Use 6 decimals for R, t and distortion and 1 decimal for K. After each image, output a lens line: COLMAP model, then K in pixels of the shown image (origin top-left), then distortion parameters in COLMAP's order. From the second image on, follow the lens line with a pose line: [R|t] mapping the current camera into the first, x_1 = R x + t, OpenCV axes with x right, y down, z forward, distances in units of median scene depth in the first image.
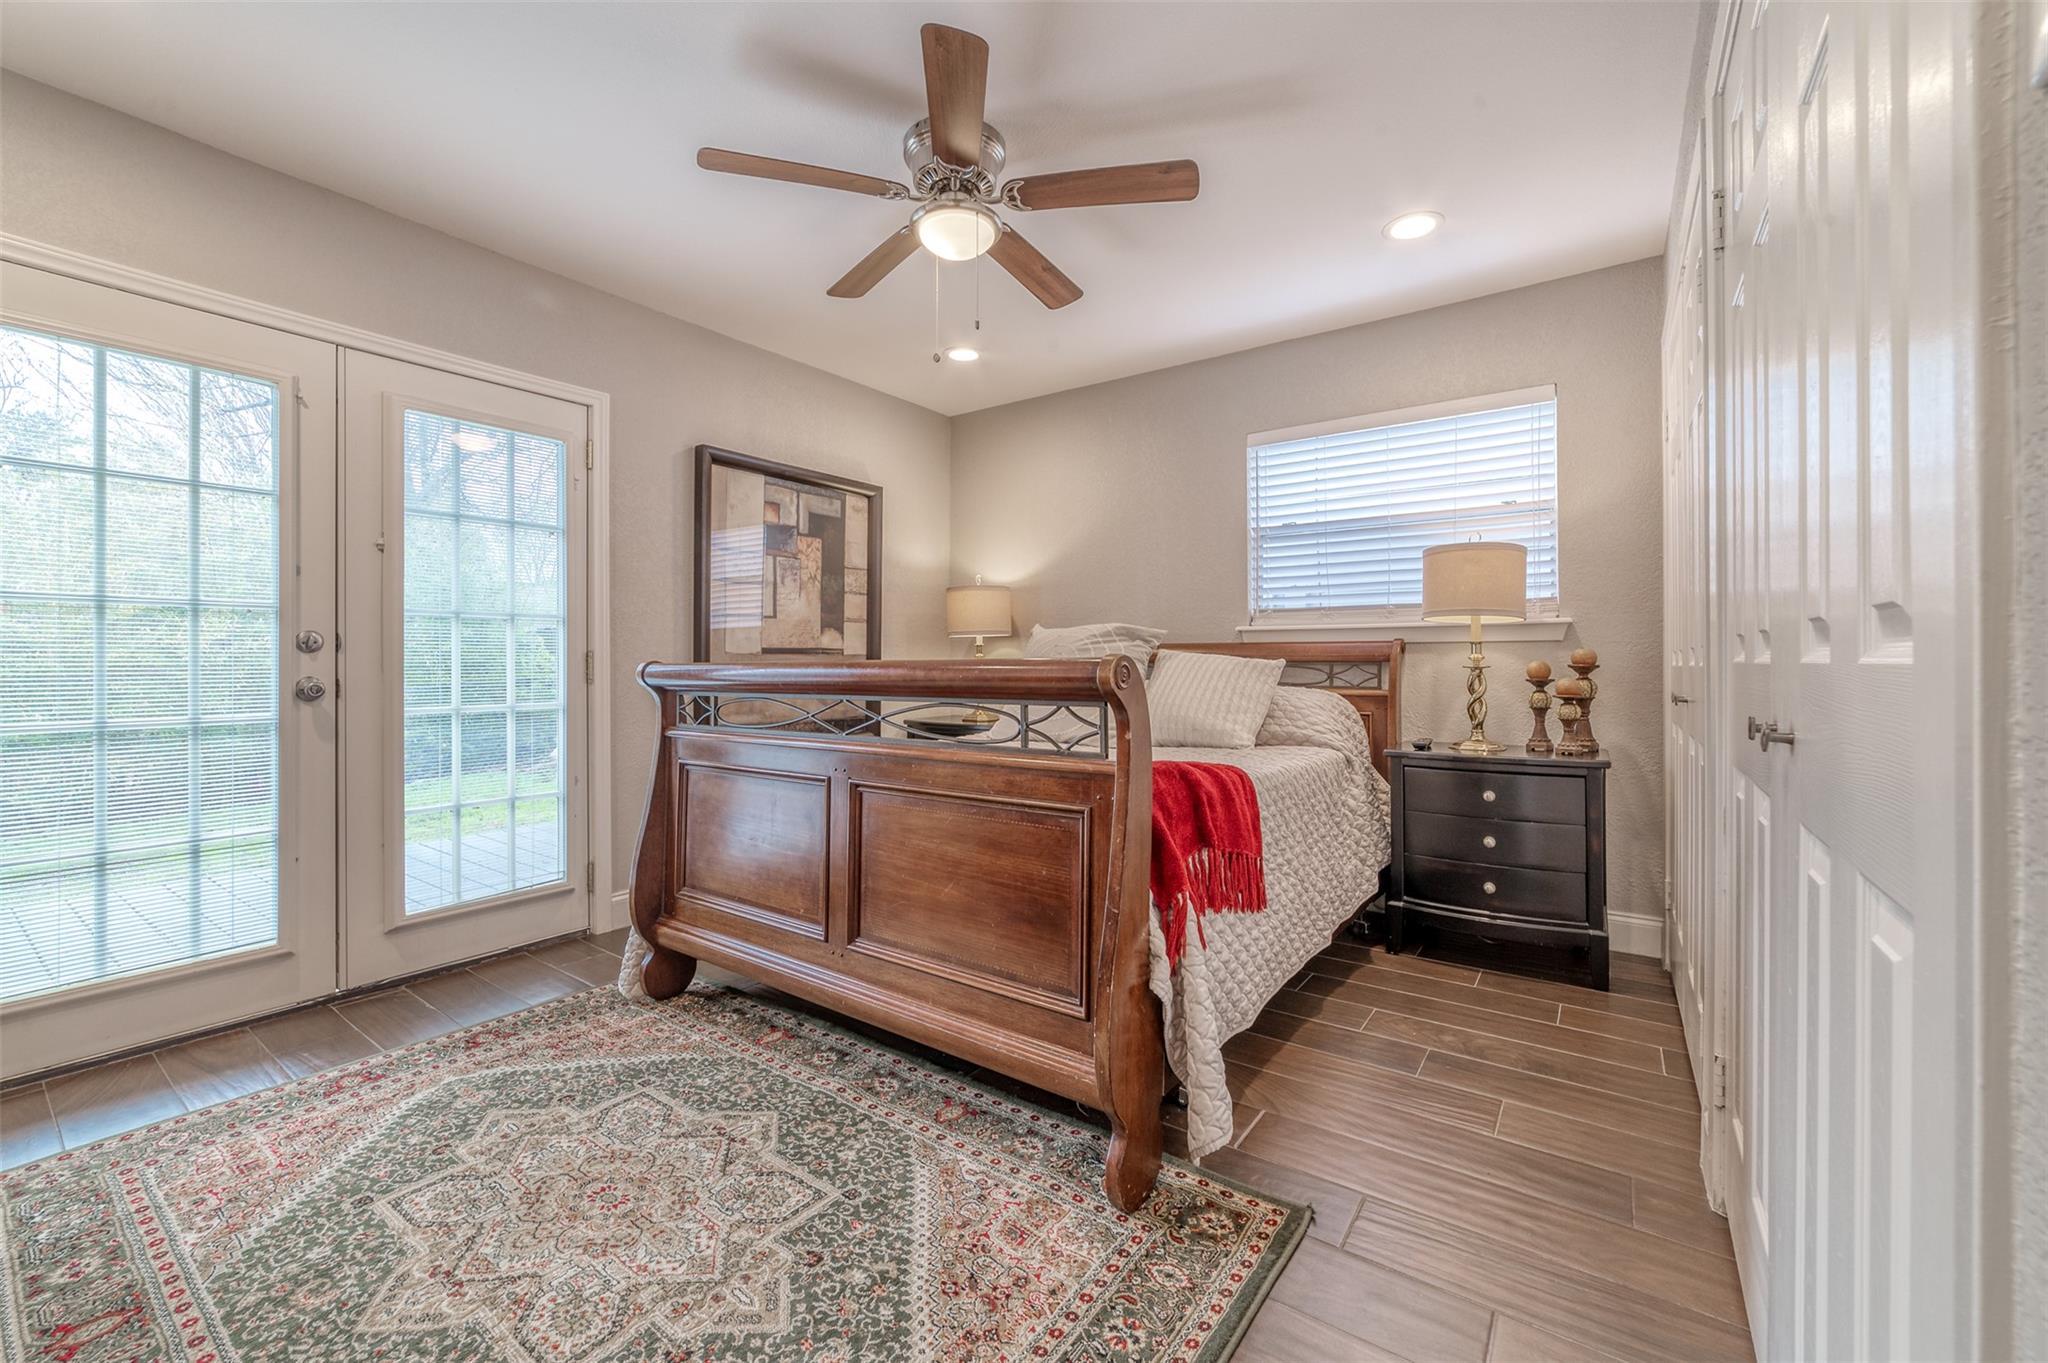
lens RADIAL K [[809.0, 0, 1034.5], [0, 809.0, 659.3], [0, 0, 1]] dist [-0.024235, 0.006196]
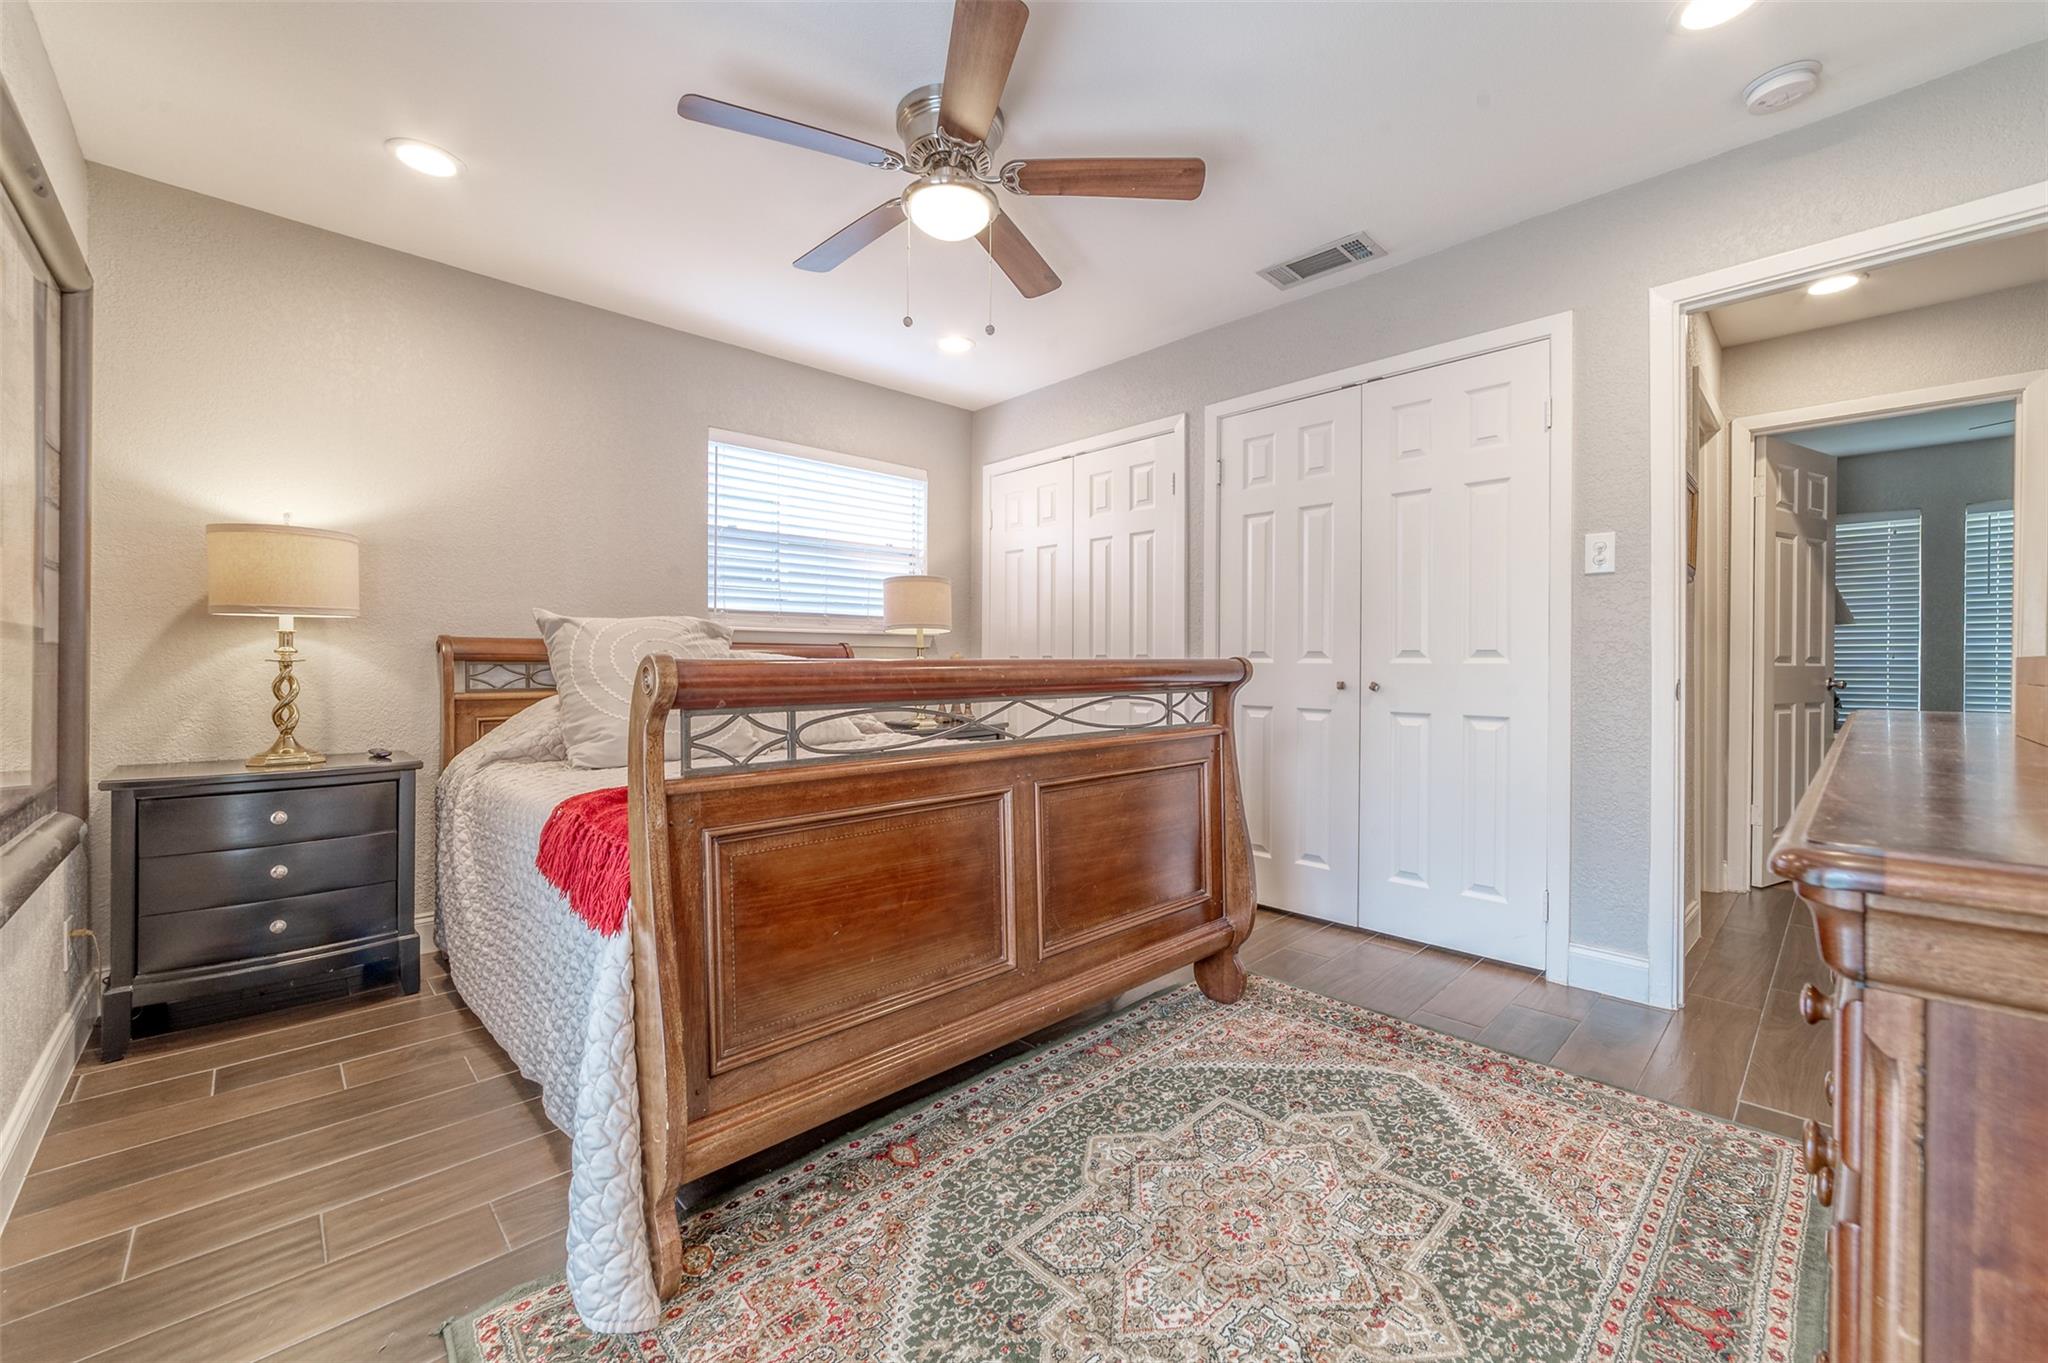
lens RADIAL K [[809.0, 0, 1034.5], [0, 809.0, 659.3], [0, 0, 1]] dist [-0.024235, 0.006196]
pose [[0.184857, 0.002580, 0.982762, -1.117123], [-0.005466, 0.999984, -0.001597, 0.000190], [-0.982750, -0.005077, 0.184868, 0.784286]]
